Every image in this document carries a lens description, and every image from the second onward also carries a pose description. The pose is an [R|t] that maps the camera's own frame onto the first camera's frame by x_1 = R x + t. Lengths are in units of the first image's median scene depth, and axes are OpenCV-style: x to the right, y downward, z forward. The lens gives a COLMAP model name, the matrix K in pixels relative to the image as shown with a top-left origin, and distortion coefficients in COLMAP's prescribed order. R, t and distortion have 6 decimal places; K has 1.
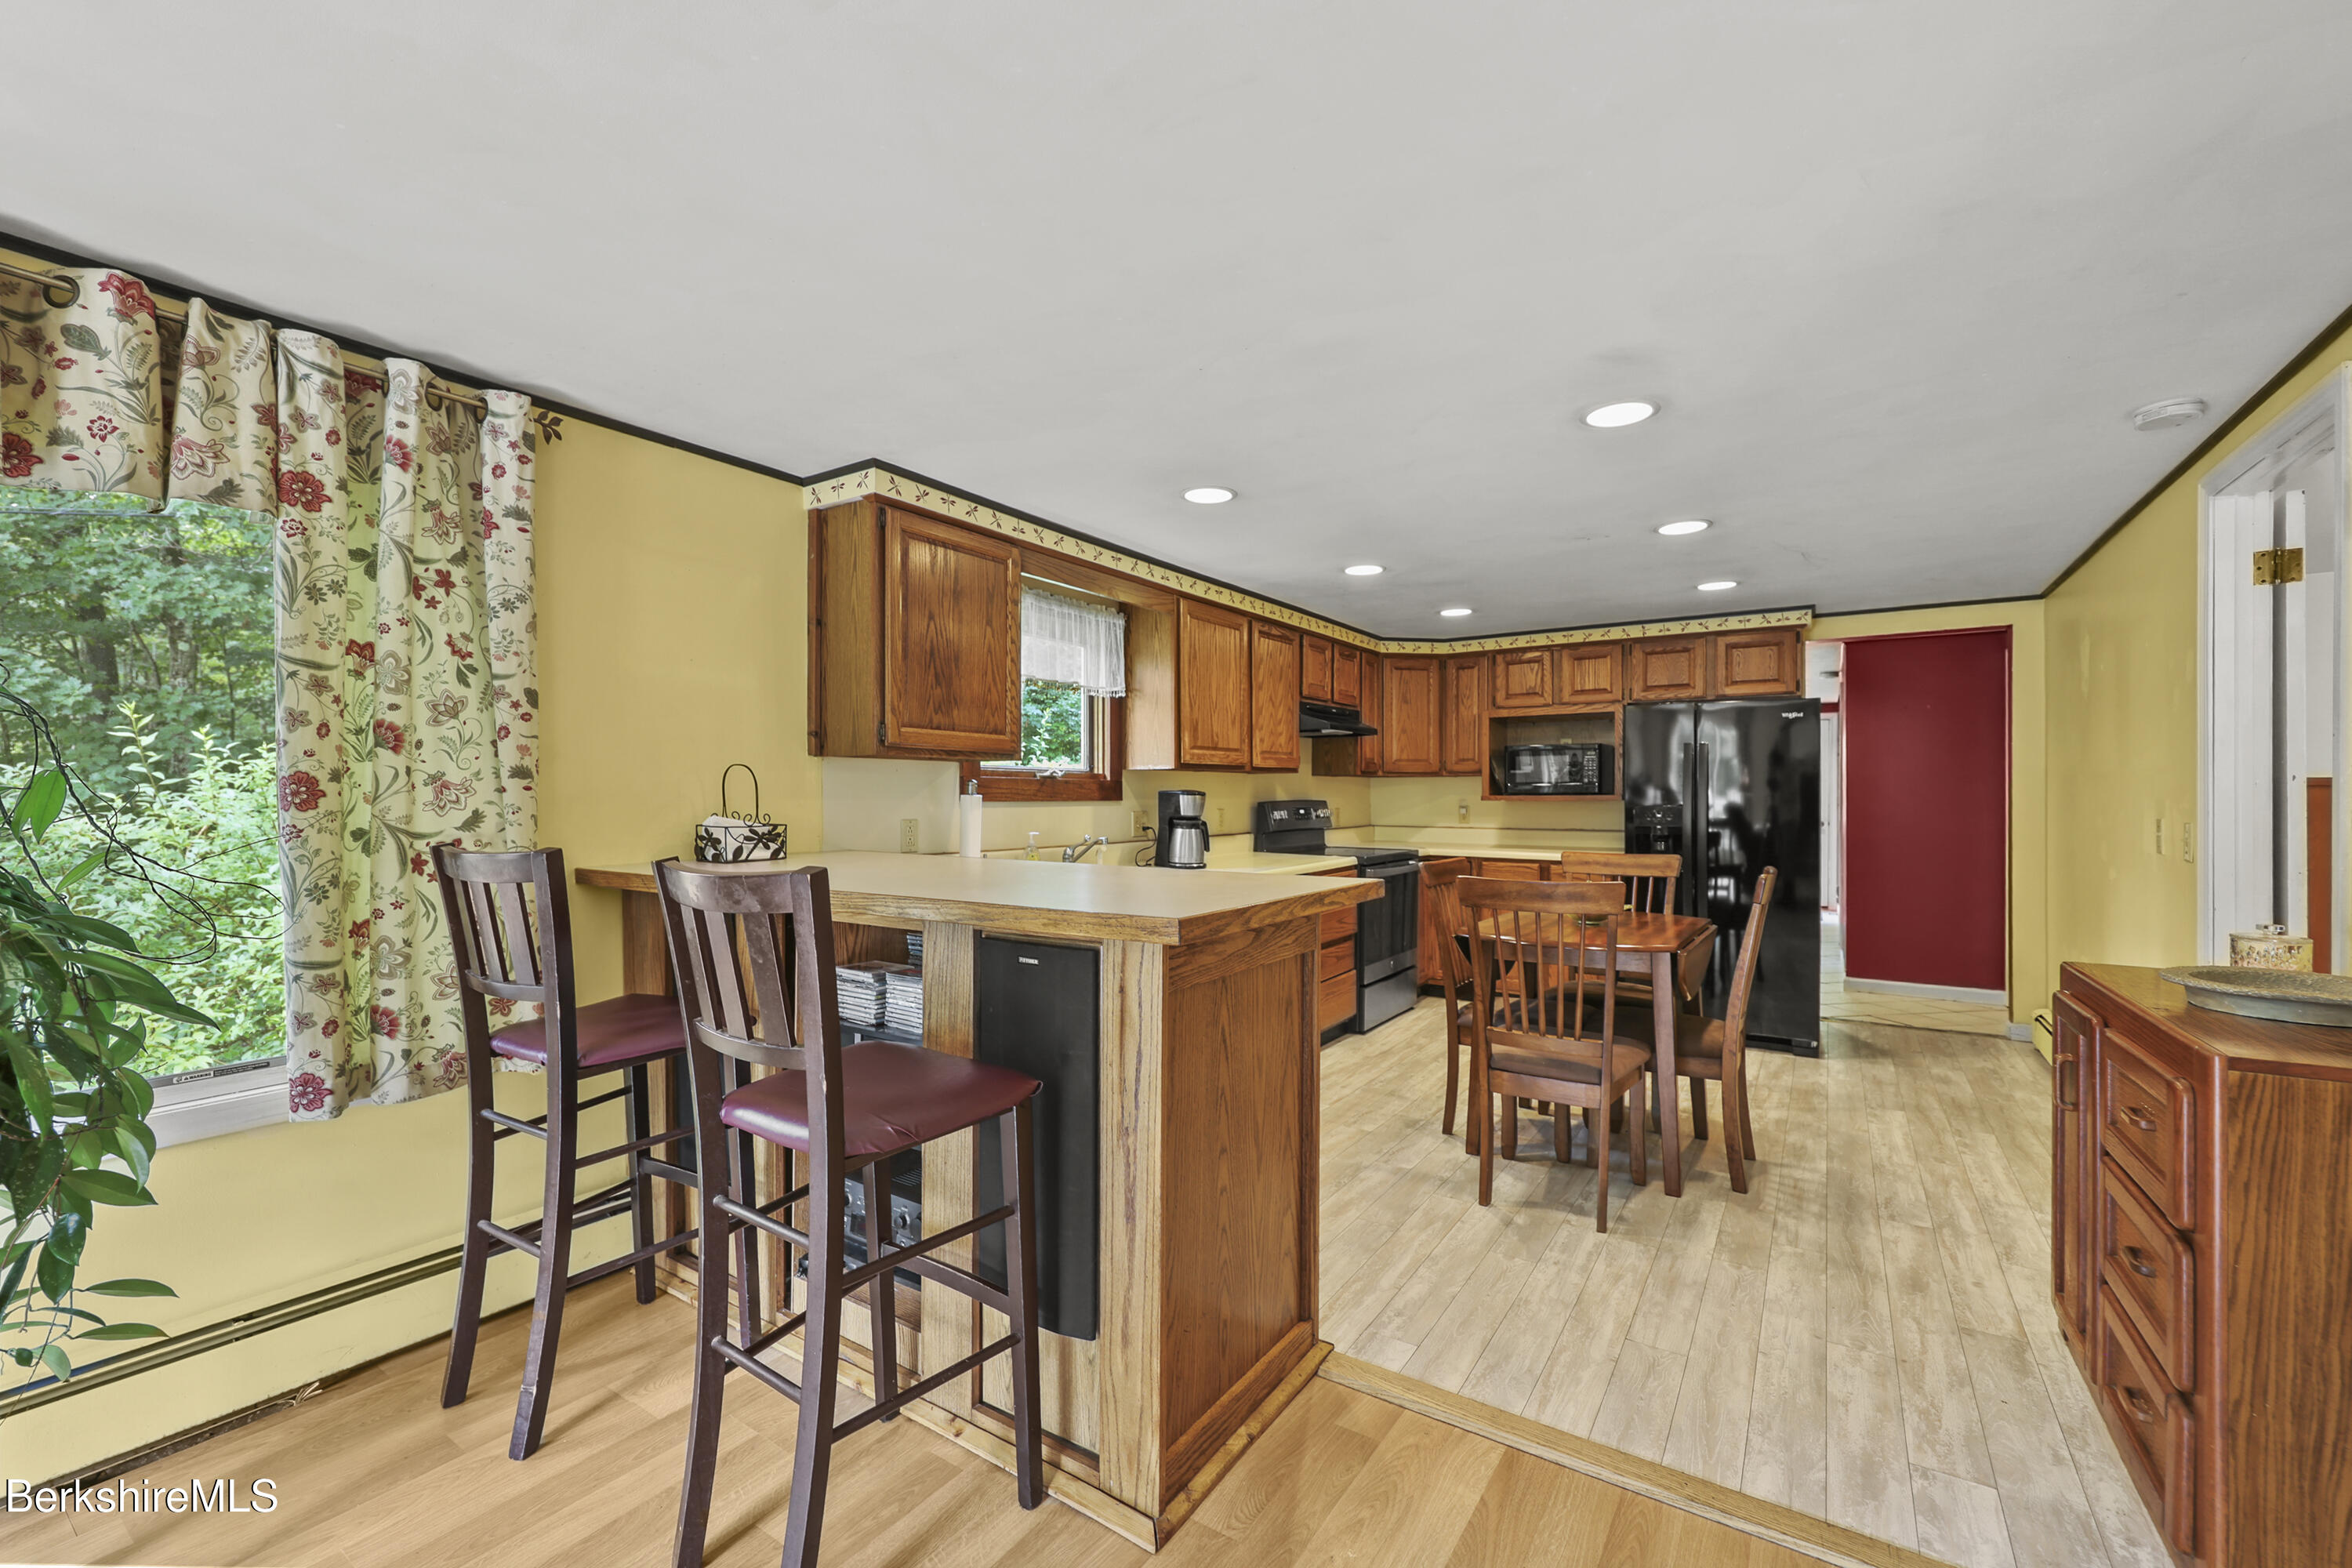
lens RADIAL K [[965.3, 0, 1180.1], [0, 965.3, 796.6], [0, 0, 1]] dist [0.000022, -0.000065]
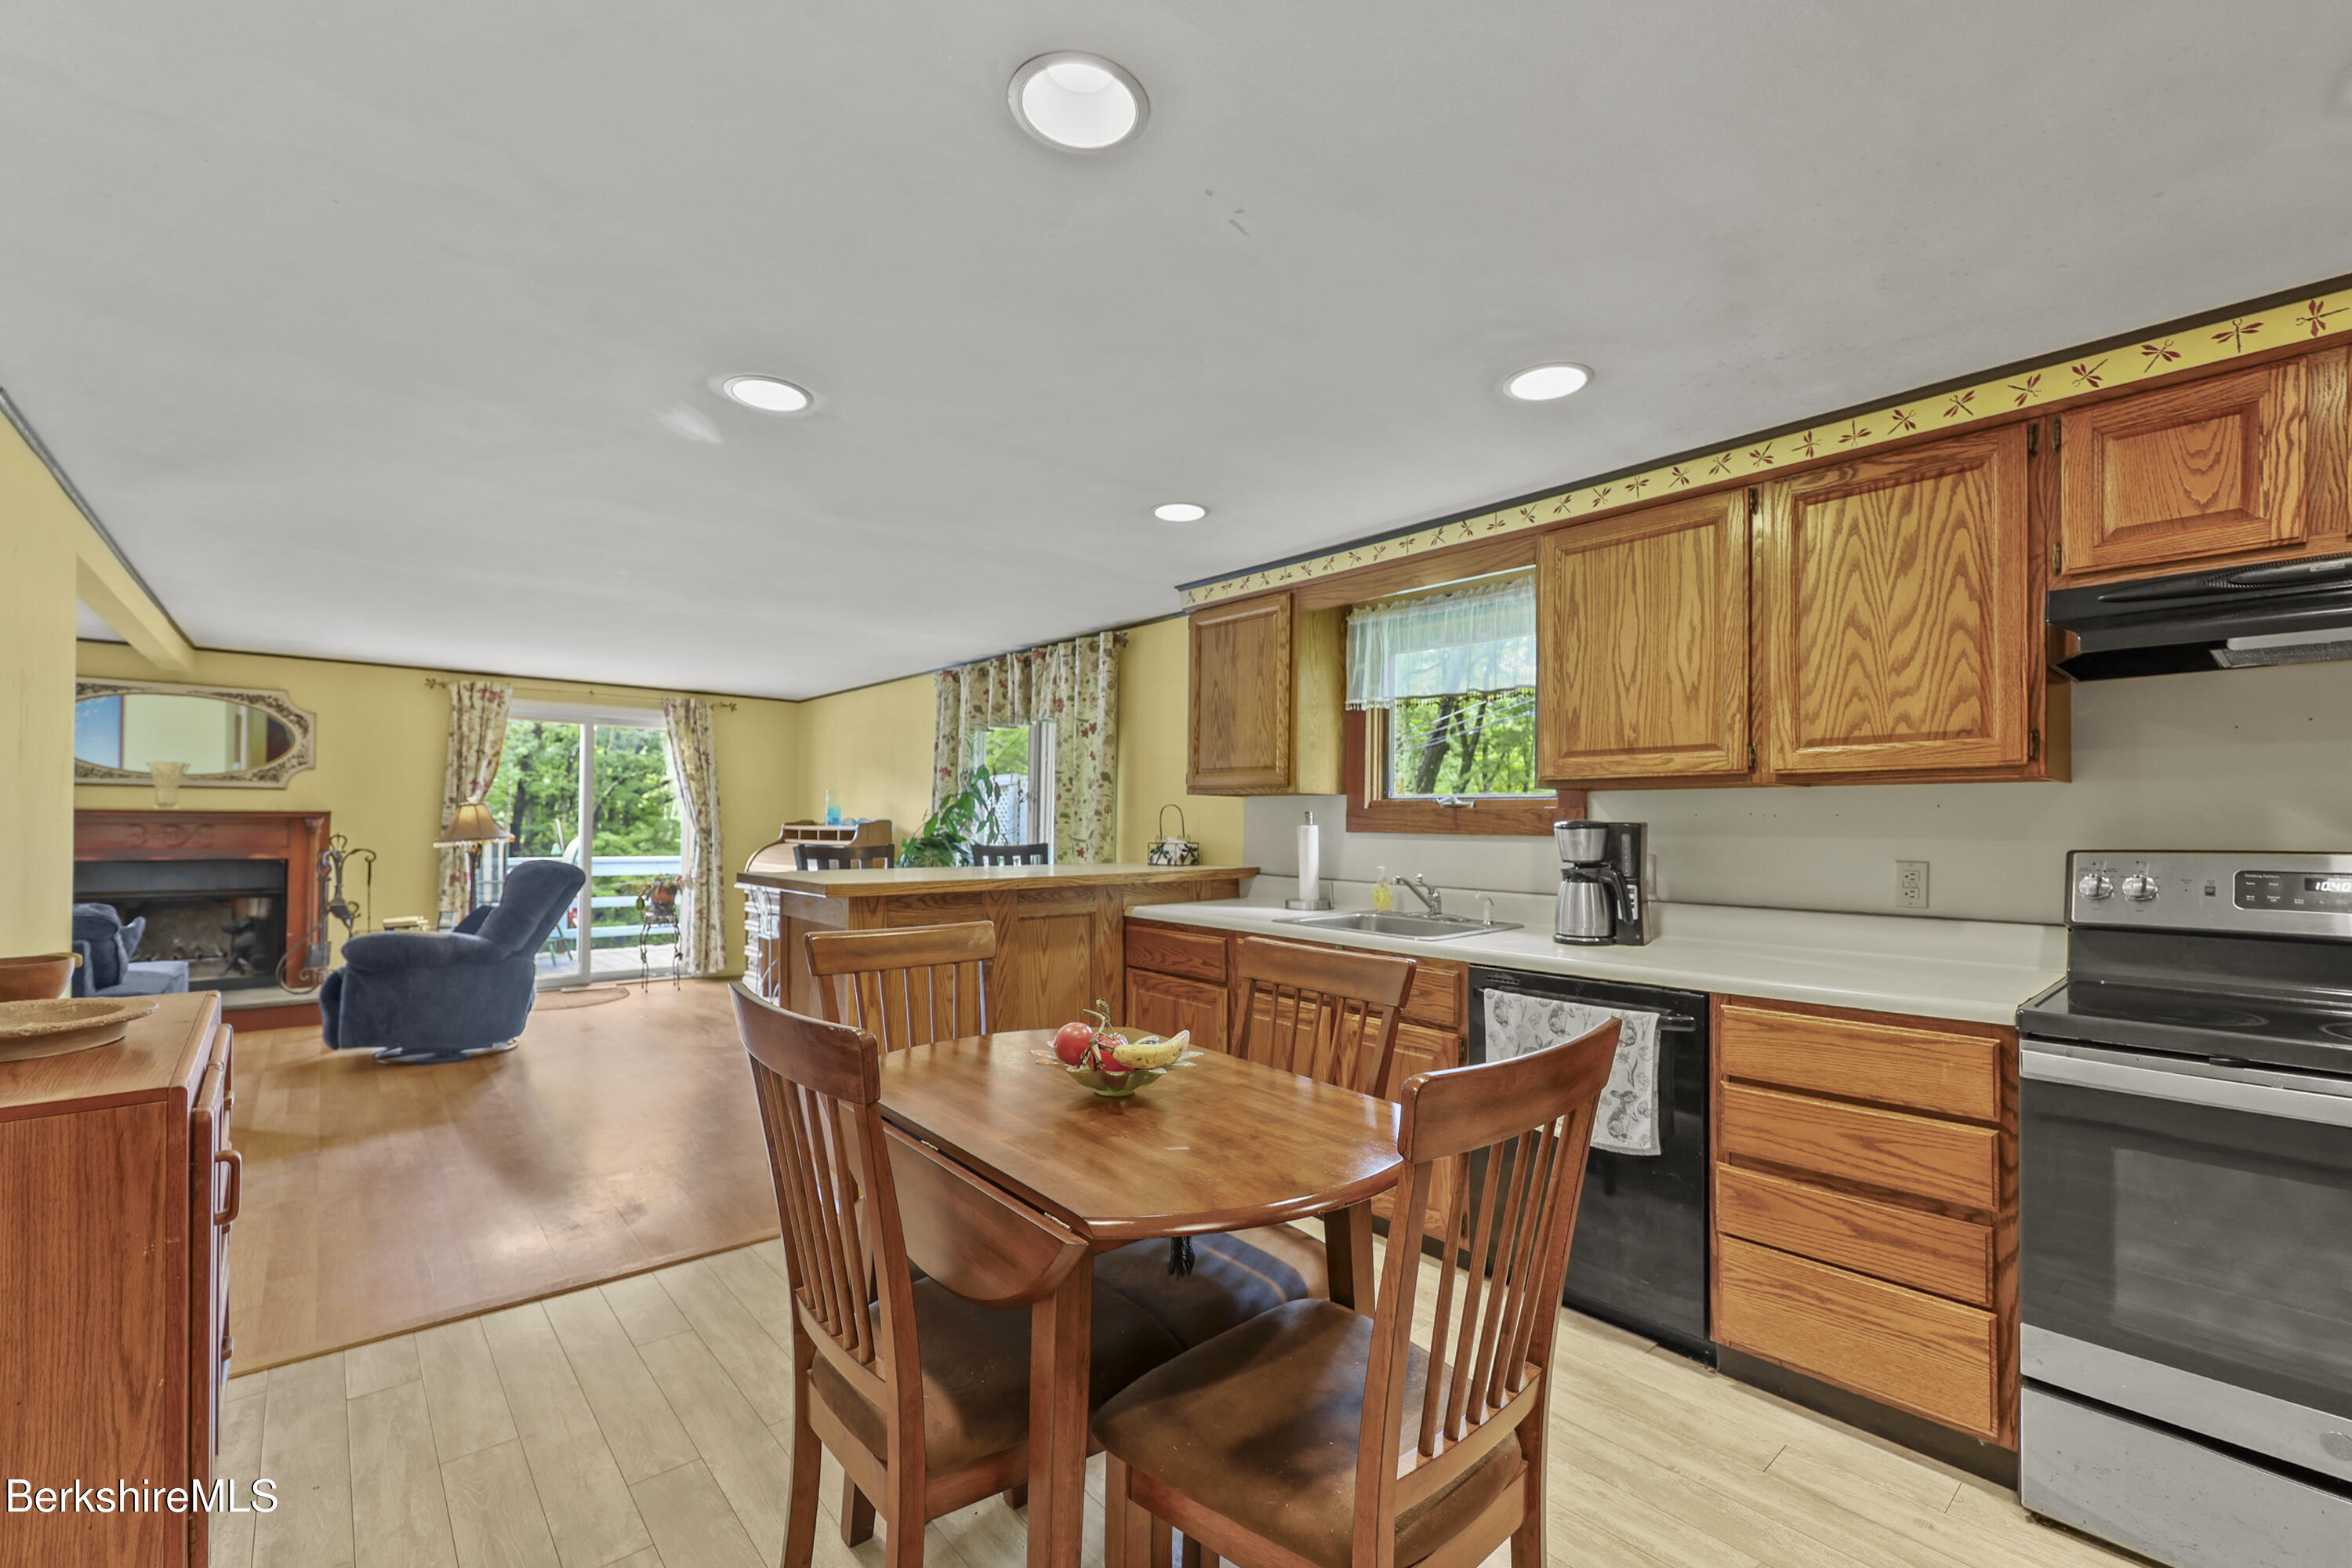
lens RADIAL K [[965.3, 0, 1181.3], [0, 965.3, 803.2], [0, 0, 1]] dist [0.000022, -0.000065]
pose [[-0.238864, -0.021702, -0.970811, 0.848323], [-0.006160, 0.999764, -0.020834, -0.003685], [0.971034, 0.001003, -0.238941, 1.093814]]
